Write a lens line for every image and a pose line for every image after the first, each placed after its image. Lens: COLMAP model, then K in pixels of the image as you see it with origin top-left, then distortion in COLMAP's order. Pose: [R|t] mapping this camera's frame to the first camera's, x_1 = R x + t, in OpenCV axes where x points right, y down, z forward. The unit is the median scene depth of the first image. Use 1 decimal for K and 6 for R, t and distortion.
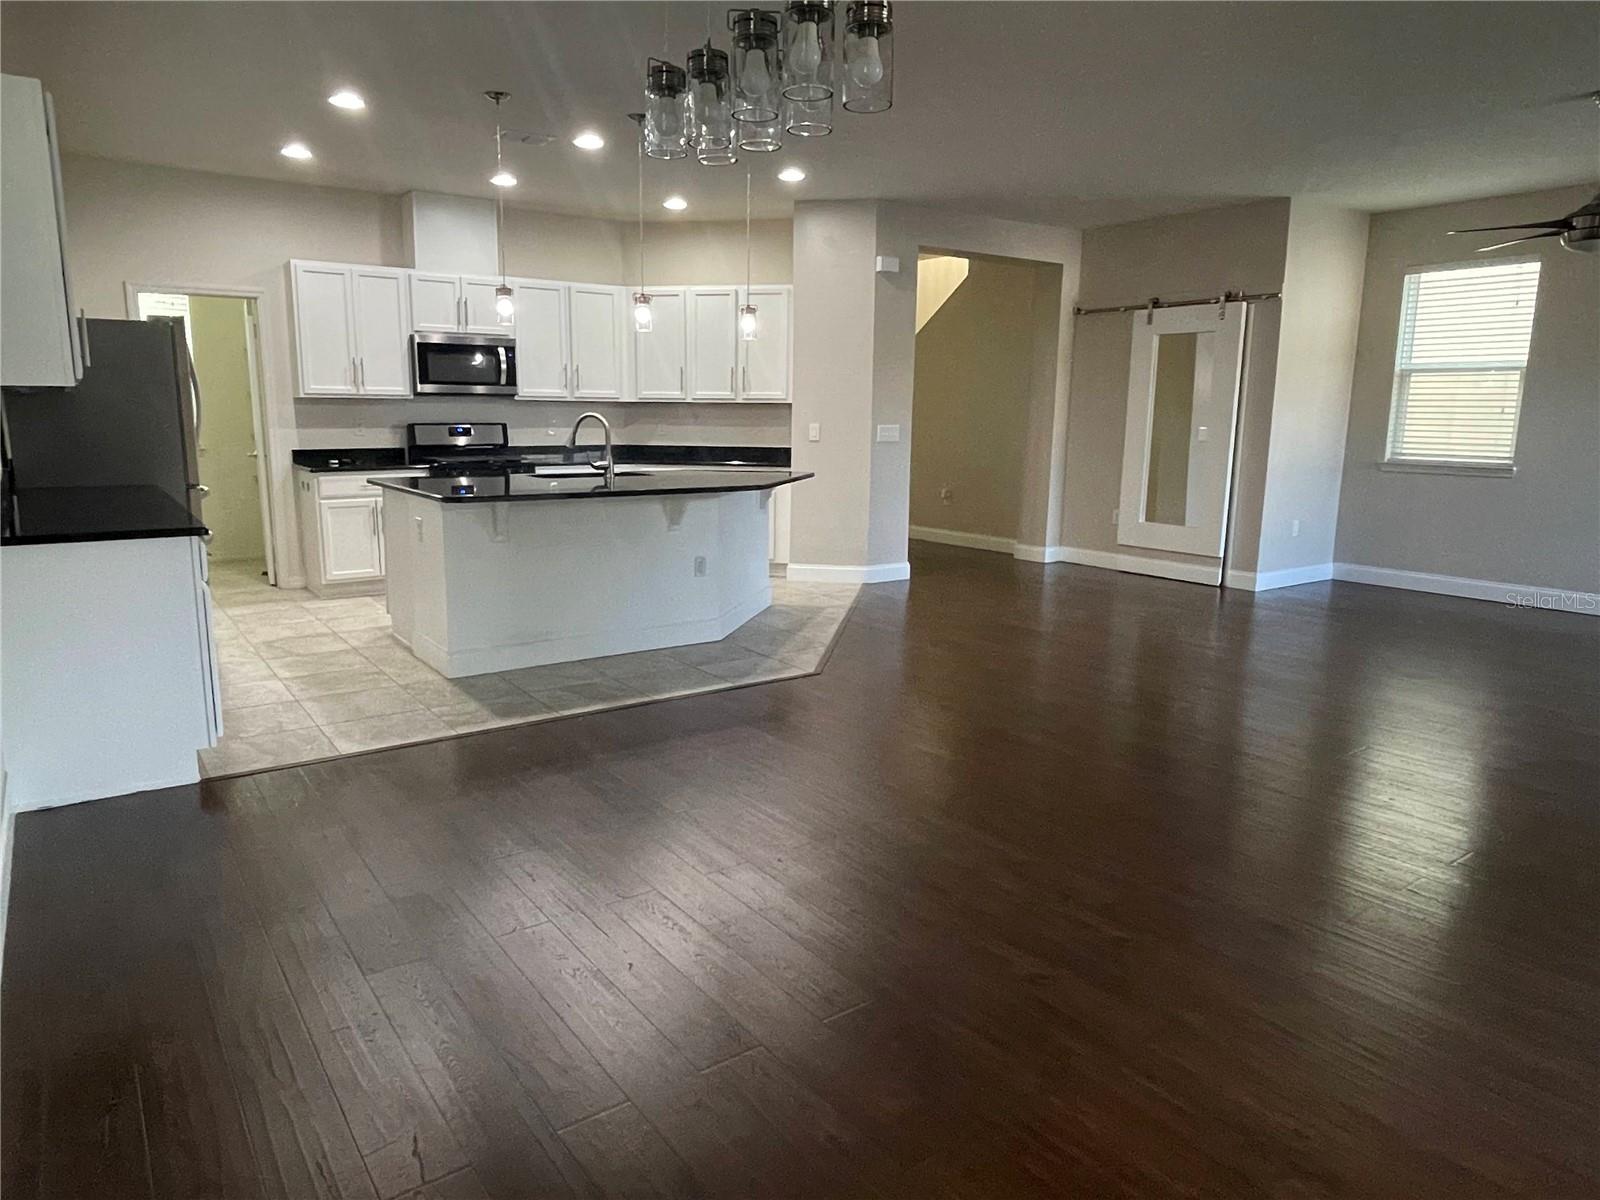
lens RADIAL K [[1008.6, 0, 779.1], [0, 1008.6, 593.5], [0, 0, 1]] dist [0.019848, -0.036285]
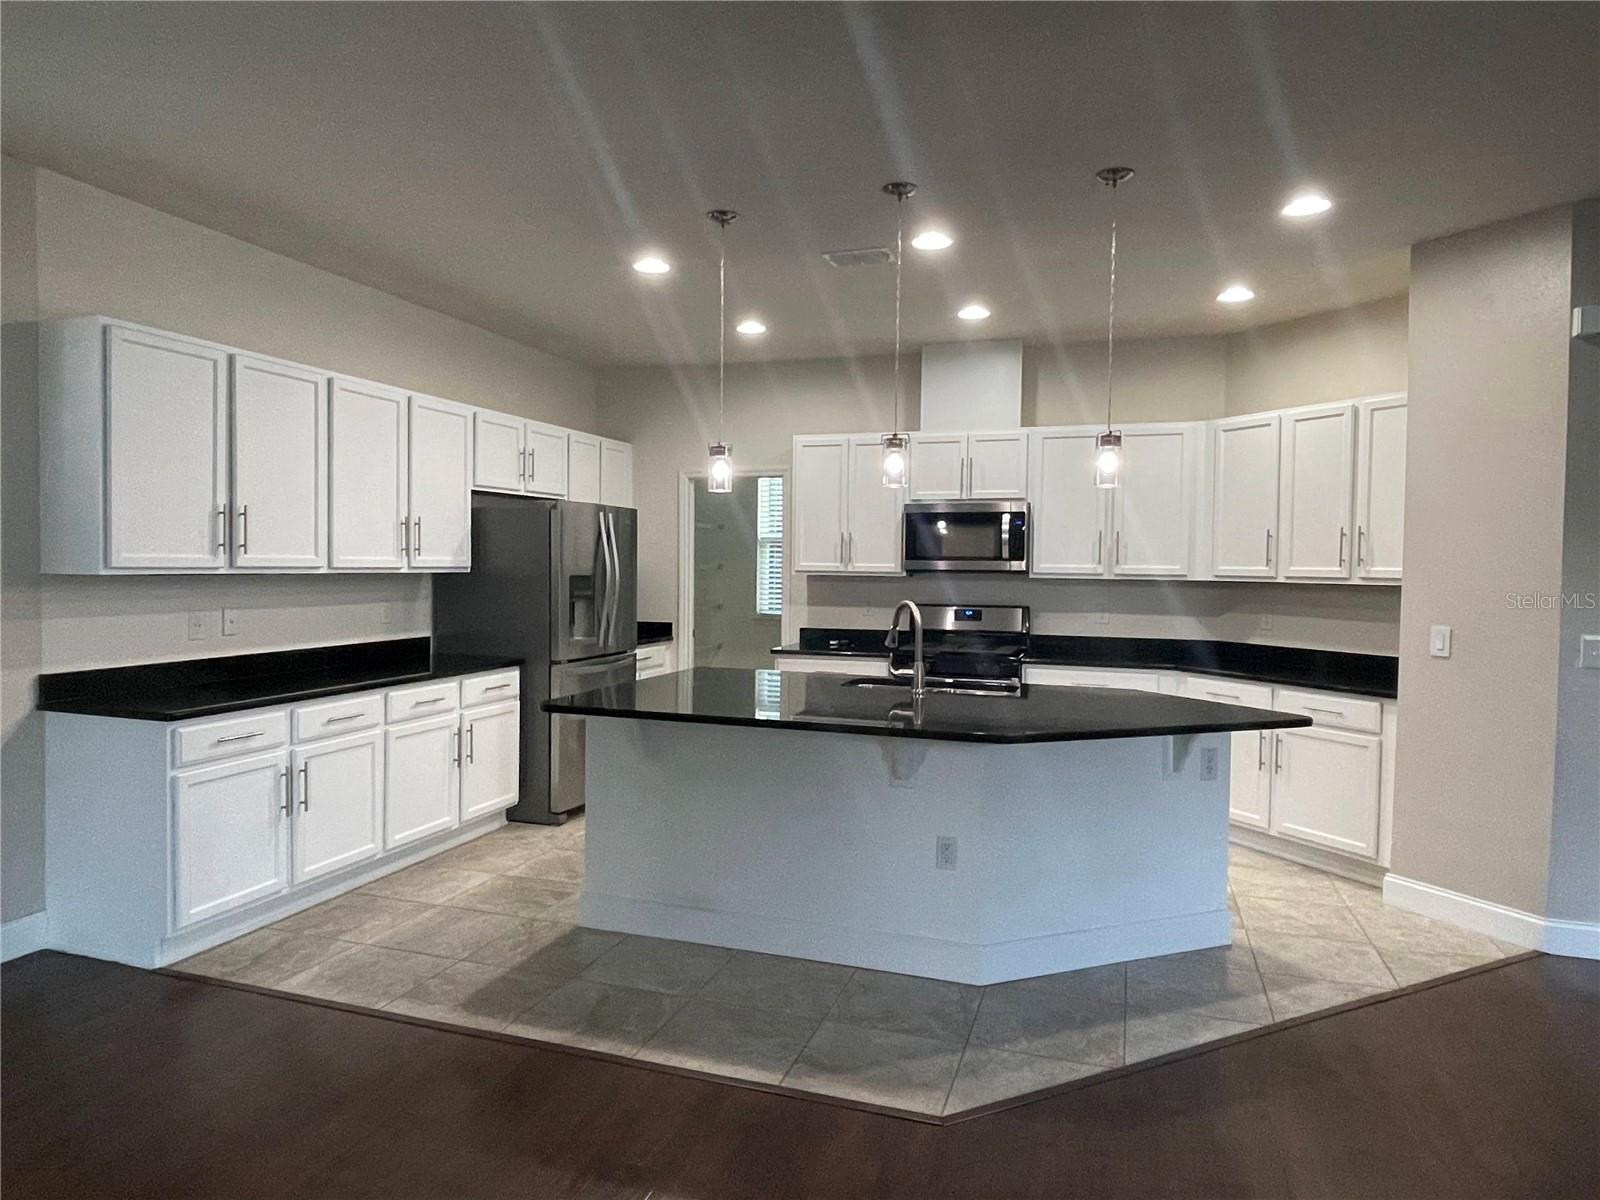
lens RADIAL K [[1008.6, 0, 779.1], [0, 1008.6, 593.5], [0, 0, 1]] dist [0.019848, -0.036285]
pose [[0.586067, 0.022347, -0.809954, 0.266976], [-0.151439, 0.985026, -0.082401, -0.087191], [0.795985, 0.170951, 0.580675, 0.399323]]
